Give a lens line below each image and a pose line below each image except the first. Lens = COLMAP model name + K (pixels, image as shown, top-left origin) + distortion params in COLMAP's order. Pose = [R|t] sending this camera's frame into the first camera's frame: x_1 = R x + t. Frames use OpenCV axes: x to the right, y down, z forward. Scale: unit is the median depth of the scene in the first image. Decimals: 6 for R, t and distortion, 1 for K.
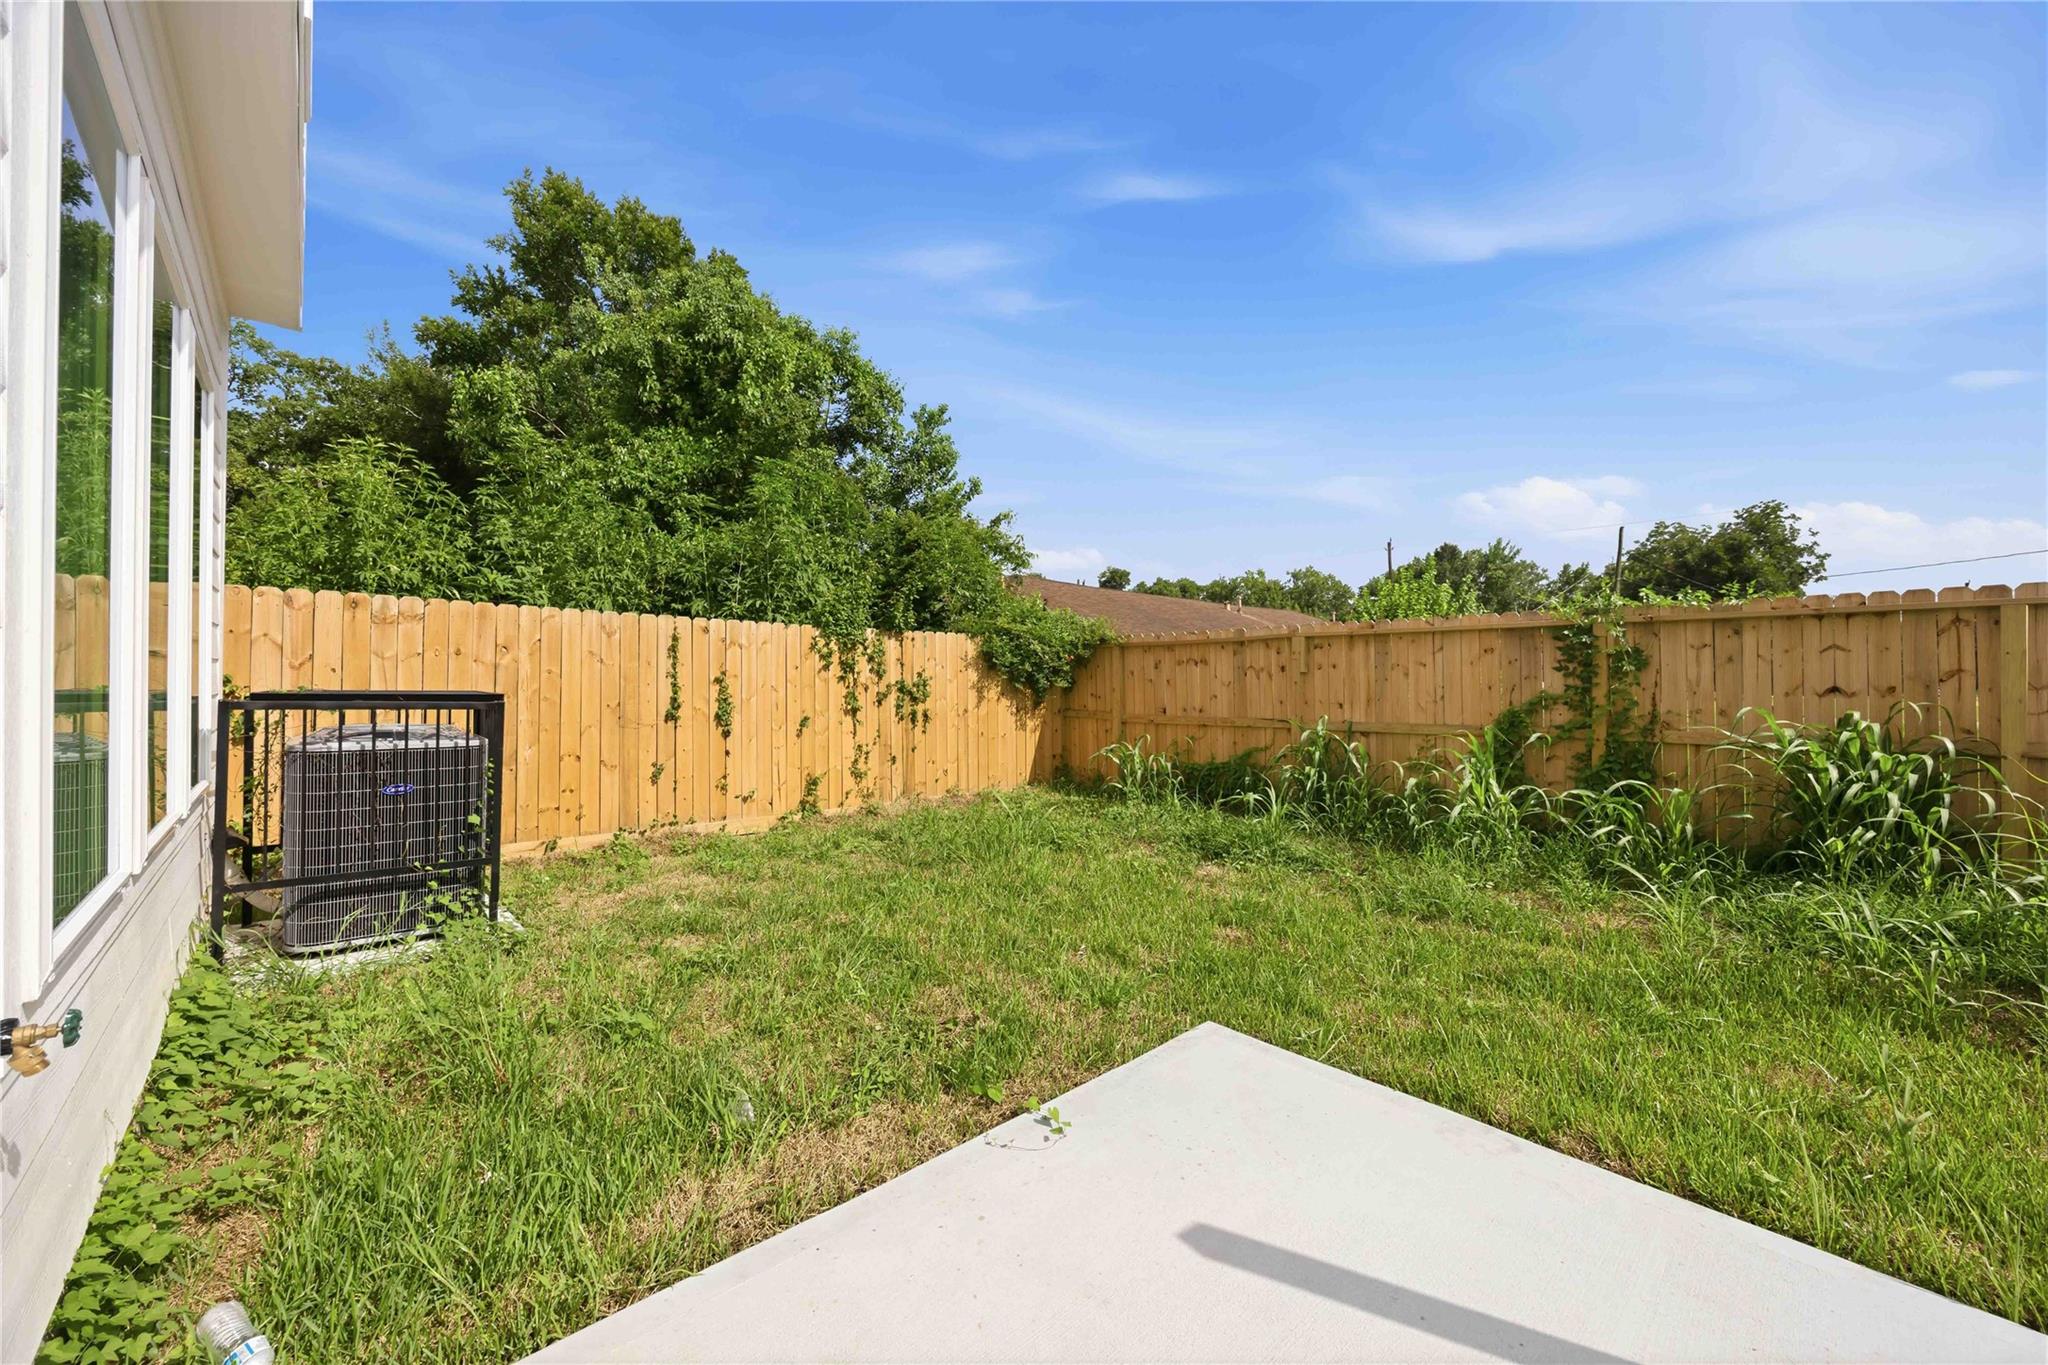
lens RADIAL K [[780.3, 0, 1024.0], [0, 780.3, 682.5], [0, 0, 1]] dist [0.000472, 0.000088]
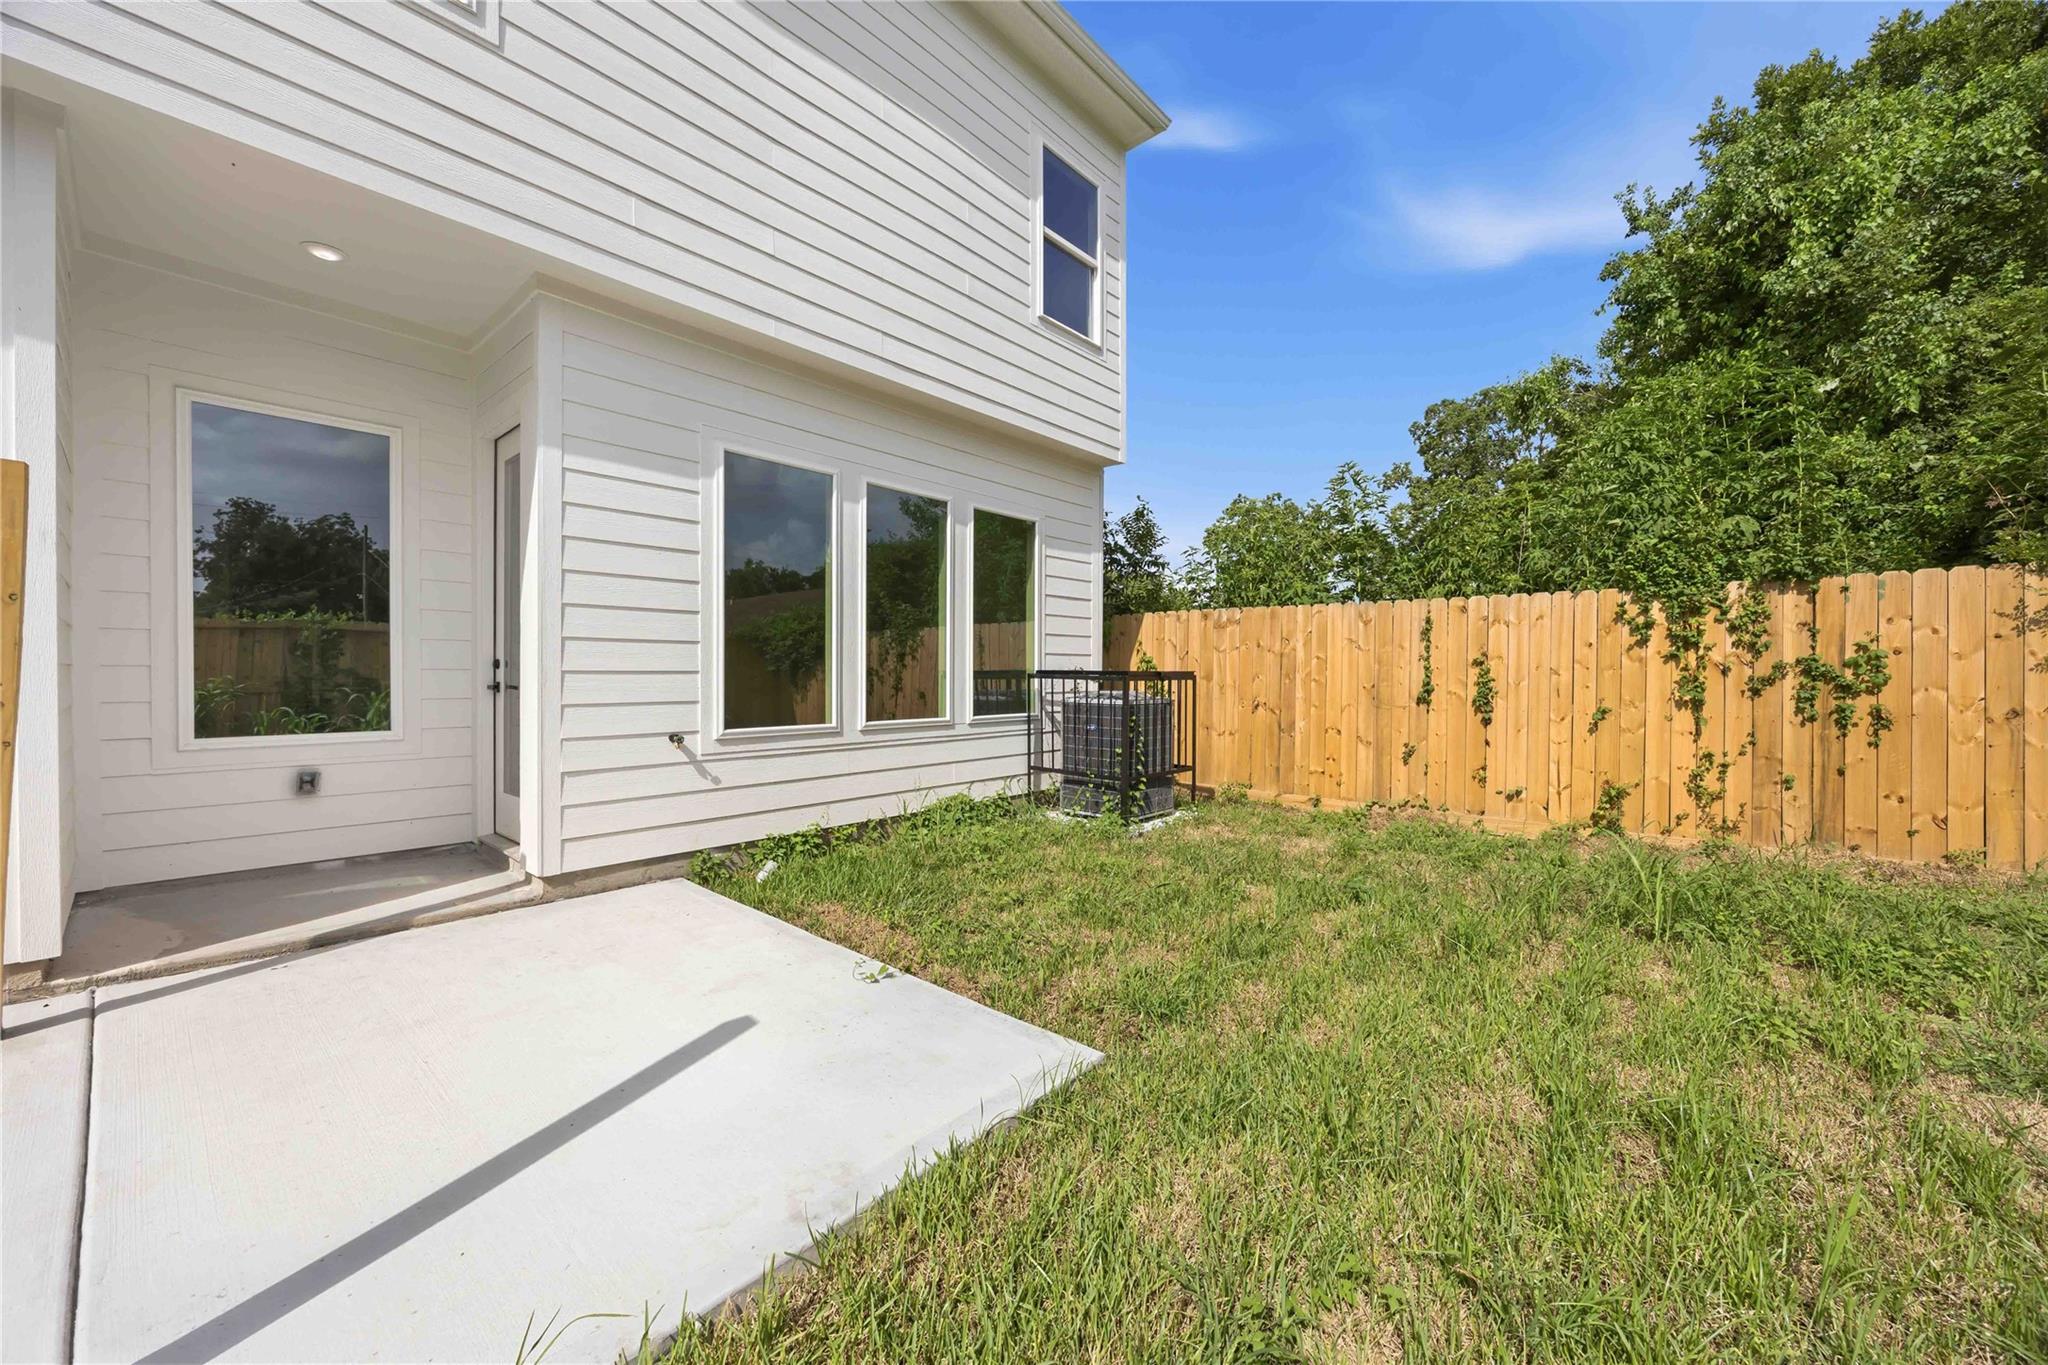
lens RADIAL K [[780.3, 0, 1024.0], [0, 780.3, 682.5], [0, 0, 1]] dist [0.000472, 0.000088]
pose [[0.103713, 0.003455, -0.994601, 0.423531], [0.000413, 0.999994, 0.003517, 0.015550], [0.994607, -0.000775, 0.103711, 0.332923]]
